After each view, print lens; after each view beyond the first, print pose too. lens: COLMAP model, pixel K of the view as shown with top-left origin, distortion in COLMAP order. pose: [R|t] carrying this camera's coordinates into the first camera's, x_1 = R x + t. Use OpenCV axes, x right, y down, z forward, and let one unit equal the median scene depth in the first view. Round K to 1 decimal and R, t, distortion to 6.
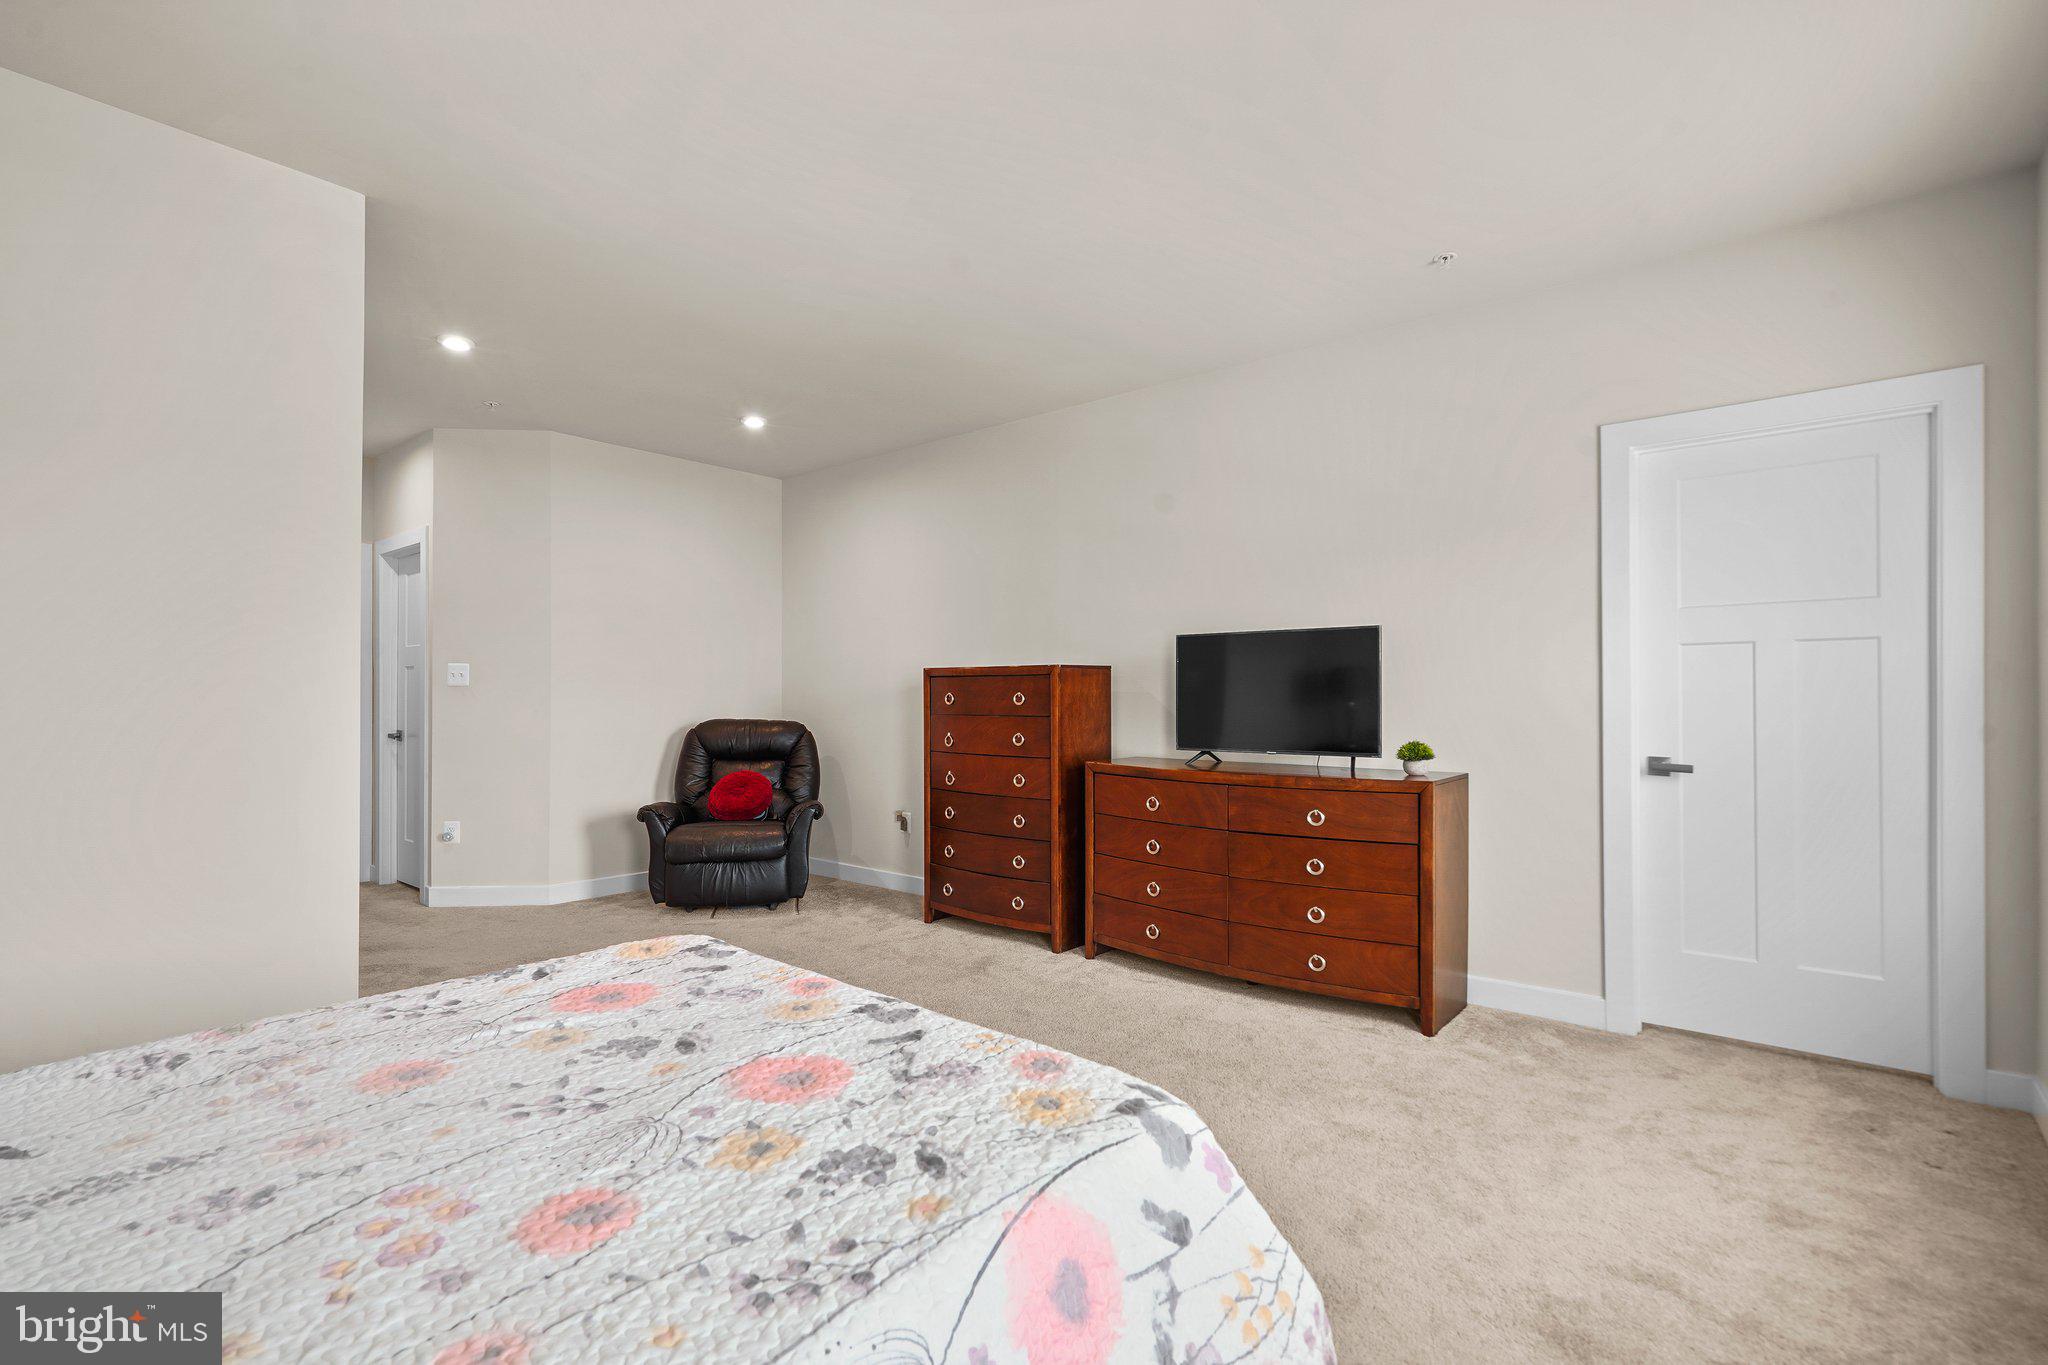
lens RADIAL K [[944.1, 0, 1020.4], [0, 944.1, 689.4], [0, 0, 1]] dist [-0.001580, 0.000796]
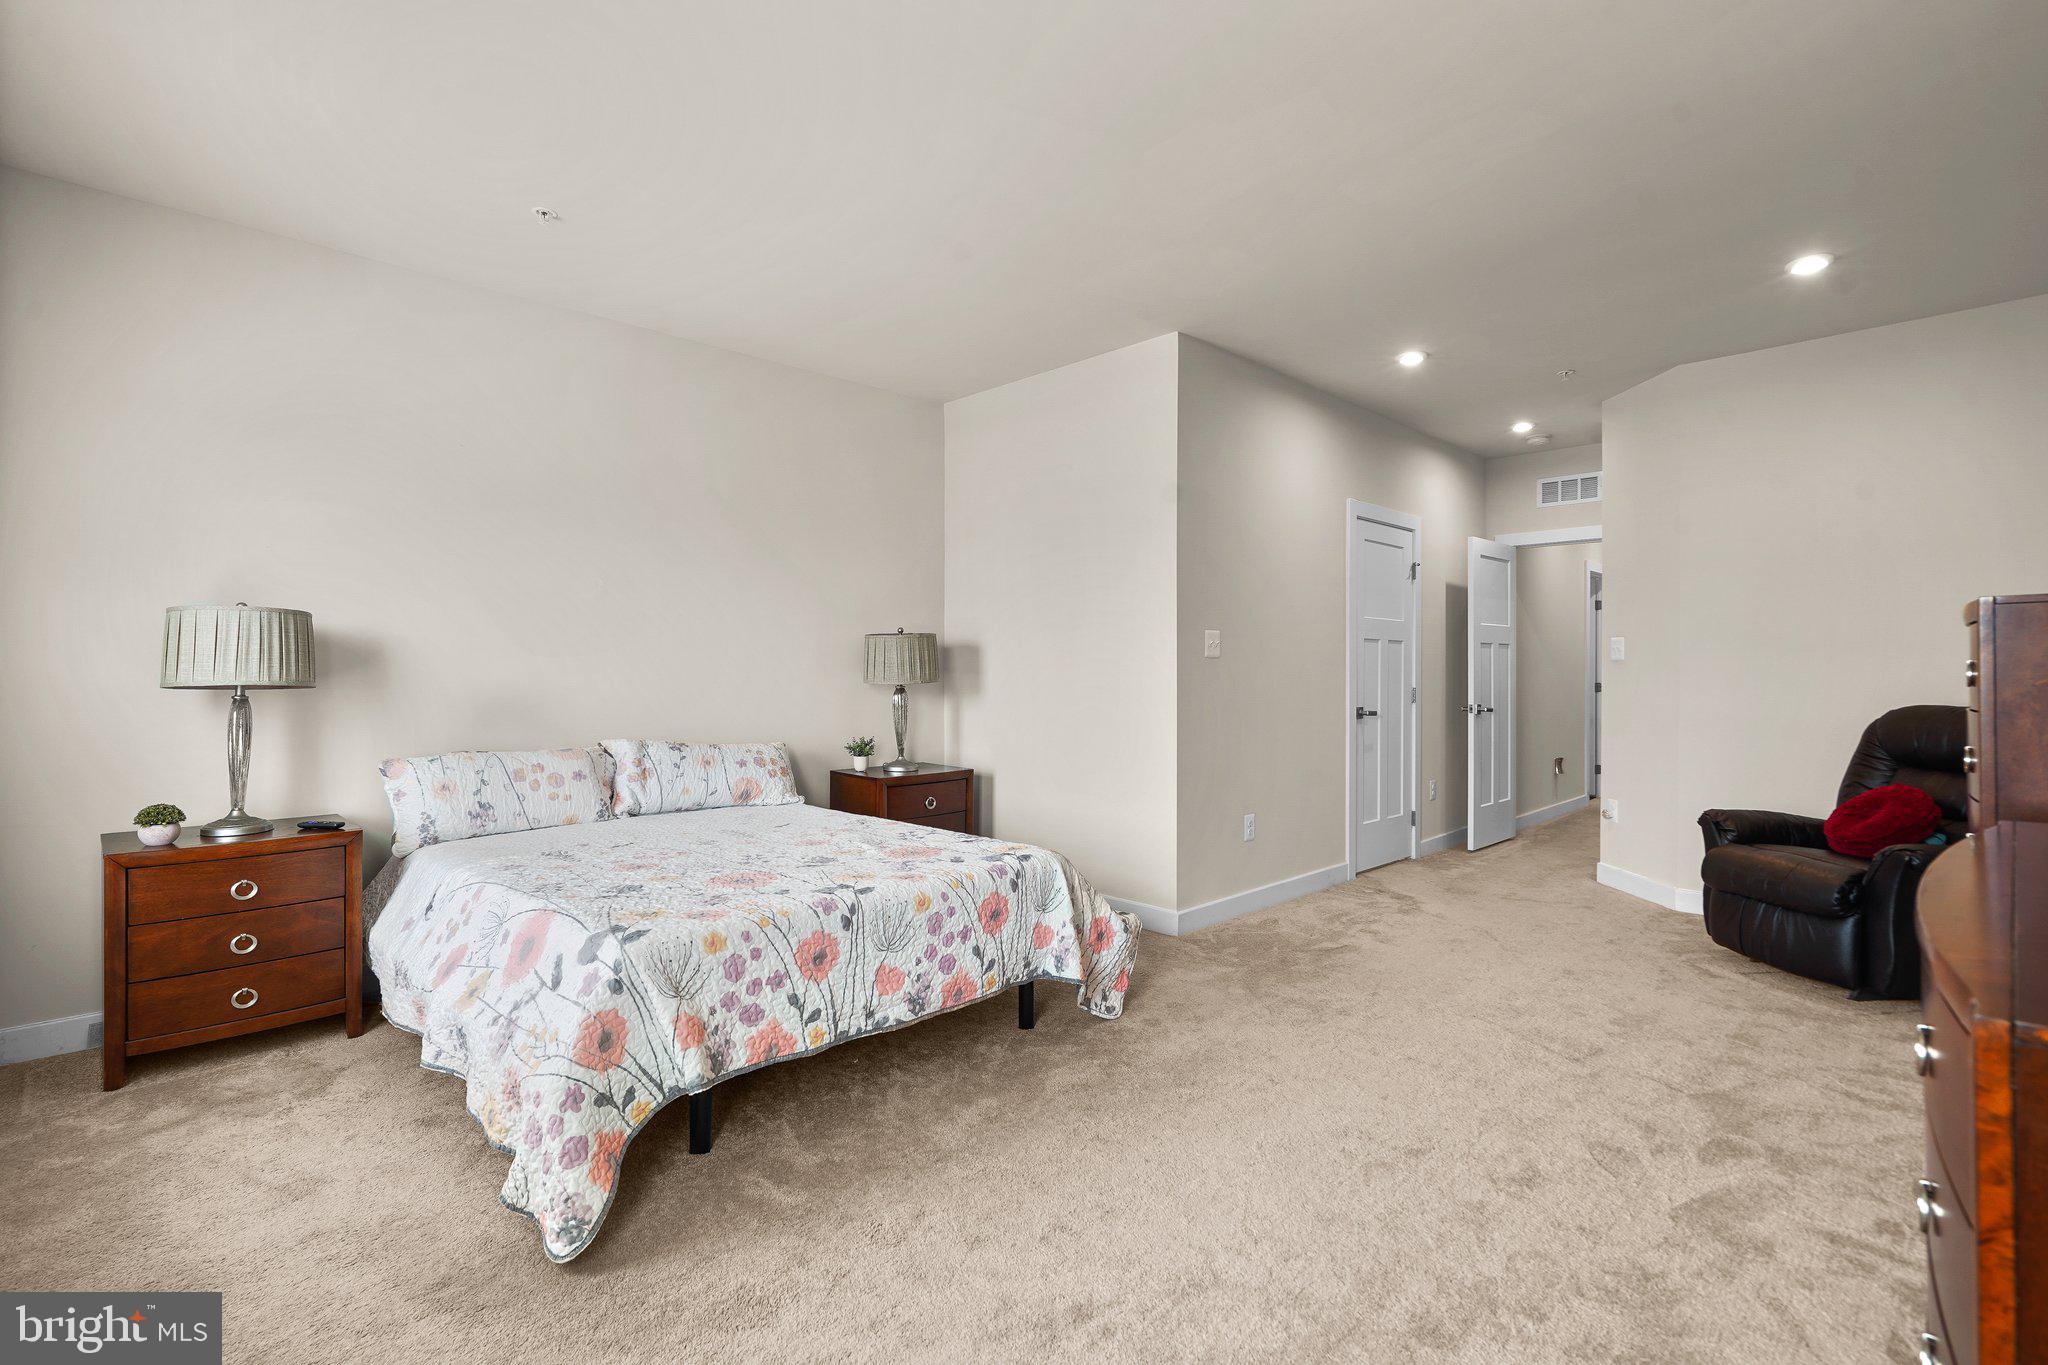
lens RADIAL K [[925.6, 0, 1024.0], [0, 925.6, 682.5], [0, 0, 1]] dist [0.000277, 0.000246]
pose [[-0.096022, -0.000743, -0.995379, 0.601593], [0.003078, 0.999995, -0.001043, 0.020299], [0.995374, -0.003164, -0.096019, 0.701930]]
